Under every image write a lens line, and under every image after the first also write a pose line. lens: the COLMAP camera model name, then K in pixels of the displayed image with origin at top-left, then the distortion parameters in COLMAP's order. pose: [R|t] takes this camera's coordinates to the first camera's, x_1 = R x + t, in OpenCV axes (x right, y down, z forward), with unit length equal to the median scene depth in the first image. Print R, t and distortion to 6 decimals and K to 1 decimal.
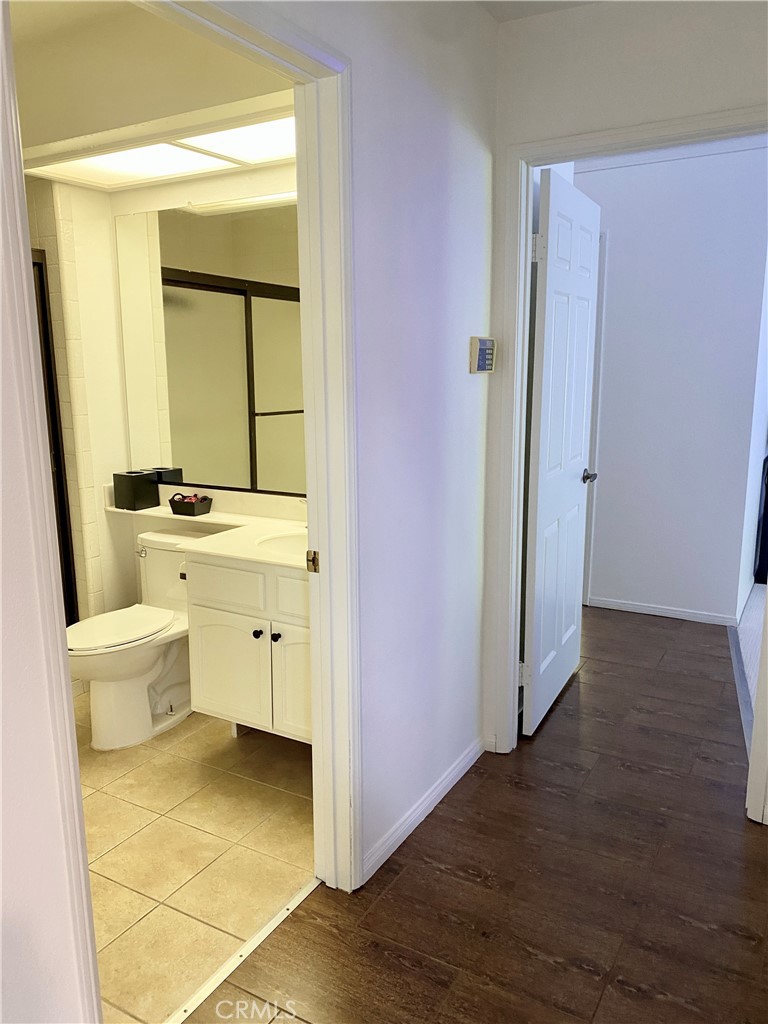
lens RADIAL K [[766.6, 0, 380.1], [0, 766.6, 510.7], [0, 0, 1]] dist [0.031714, -0.043624]
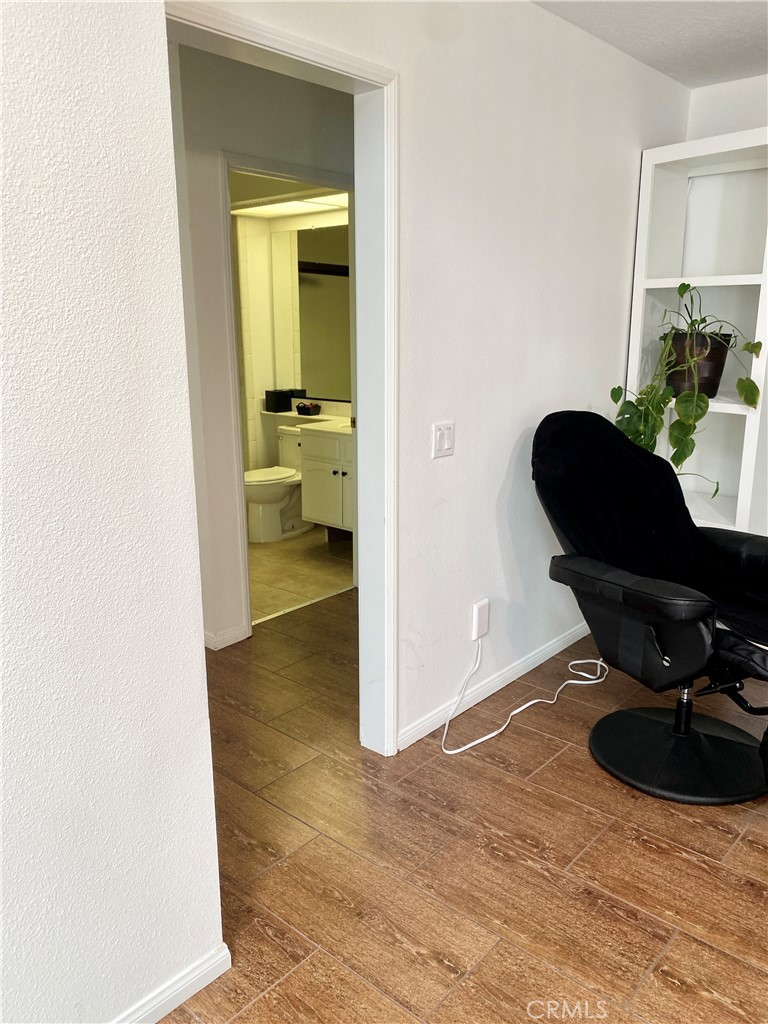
lens RADIAL K [[772.3, 0, 359.1], [0, 772.3, 509.6], [0, 0, 1]] dist [0.060361, -0.005392]
pose [[0.974634, 0.050707, -0.217985, 0.238346], [-0.038979, 0.997568, 0.057774, 0.108514], [0.220385, -0.047812, 0.974241, -0.623897]]
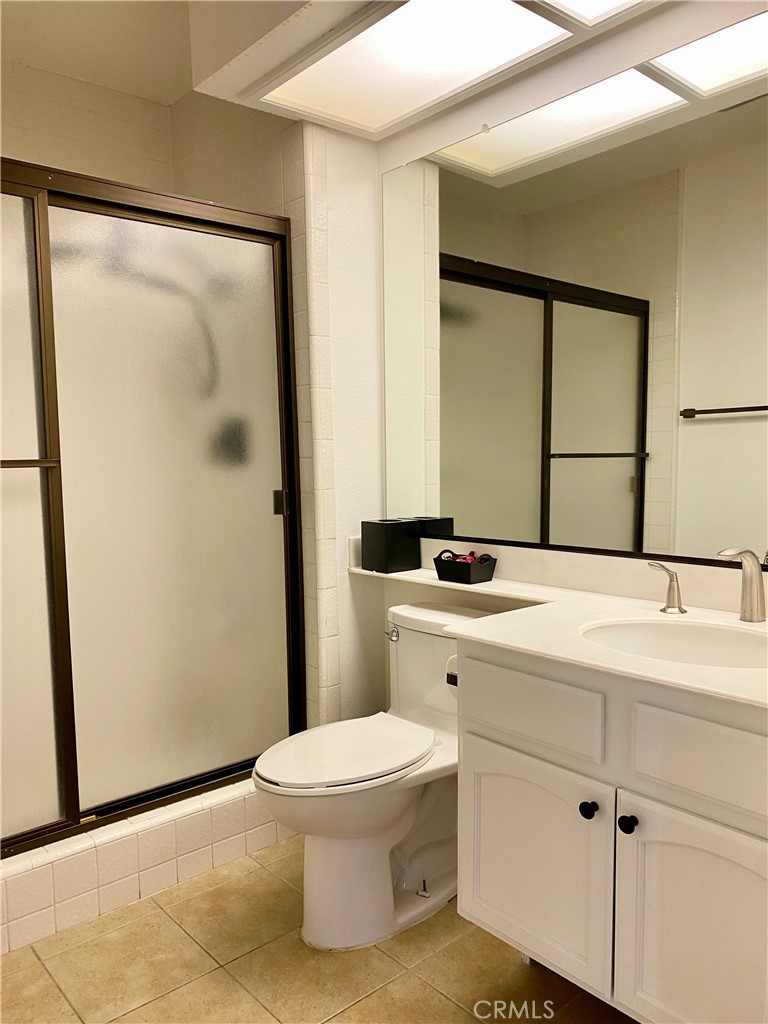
lens RADIAL K [[766.6, 0, 380.1], [0, 766.6, 510.7], [0, 0, 1]] dist [0.031714, -0.043624]
pose [[0.942659, 0.013651, -0.333479, -0.094685], [-0.050786, 0.993395, -0.102896, 0.016046], [0.329871, 0.113932, 0.937126, 0.344964]]
